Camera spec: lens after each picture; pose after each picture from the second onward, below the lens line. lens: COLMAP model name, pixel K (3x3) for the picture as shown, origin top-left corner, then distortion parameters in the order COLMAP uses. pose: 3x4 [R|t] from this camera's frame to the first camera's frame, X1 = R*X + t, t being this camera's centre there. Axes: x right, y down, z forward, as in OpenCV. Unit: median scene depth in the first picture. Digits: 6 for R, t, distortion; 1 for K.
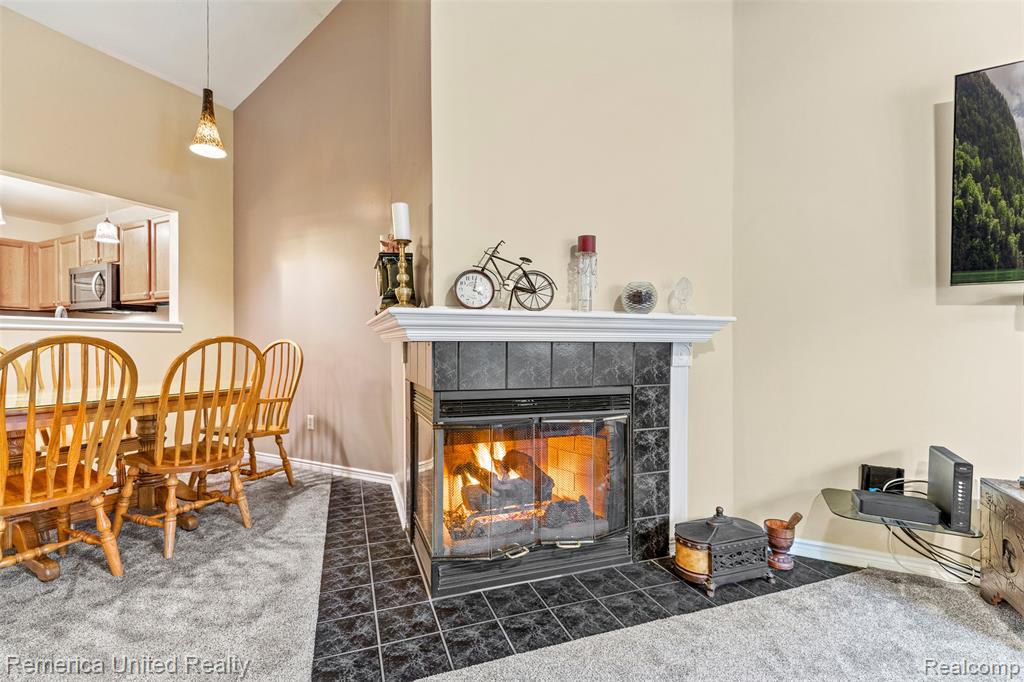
lens RADIAL K [[453.4, 0, 493.2], [0, 453.4, 337.5], [0, 0, 1]] dist [0.010248, -0.000045]
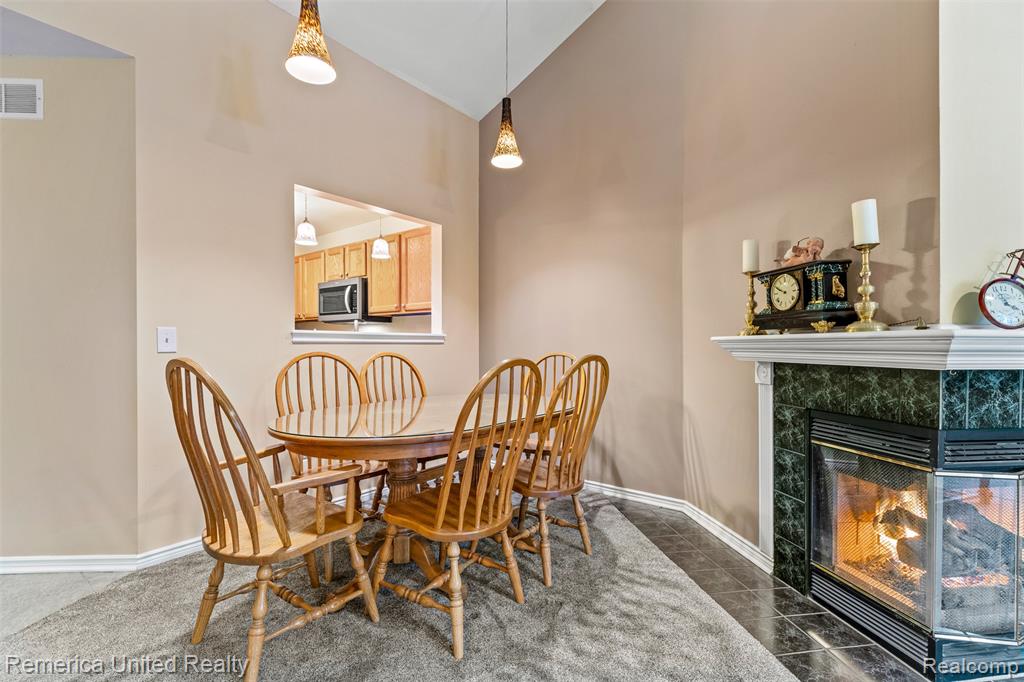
lens RADIAL K [[453.4, 0, 505.7], [0, 453.4, 345.5], [0, 0, 1]] dist [0.010248, -0.000045]
pose [[0.982221, 0.002965, -0.187706, -0.676242], [-0.000608, 0.999920, 0.012611, -0.038796], [0.187729, -0.012272, 0.982144, 0.052228]]
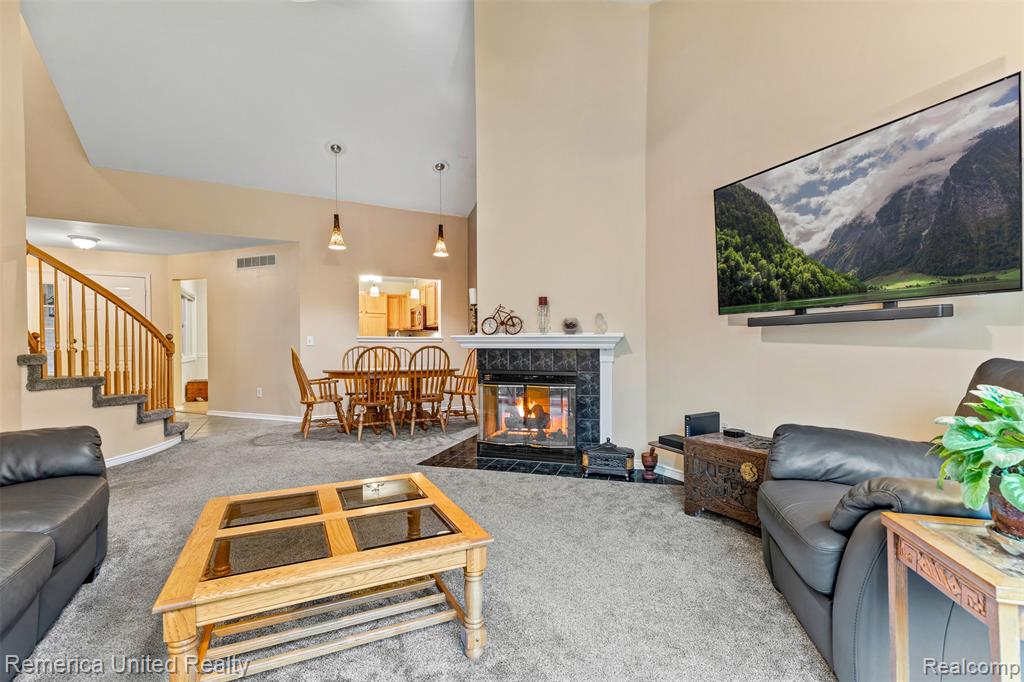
lens RADIAL K [[453.4, 0, 505.0], [0, 453.4, 341.7], [0, 0, 1]] dist [0.010248, -0.000045]
pose [[0.809207, -0.005600, -0.587496, 1.227923], [0.005496, 0.999983, -0.001962, -0.017431], [0.587497, -0.001641, 0.809224, -0.735956]]
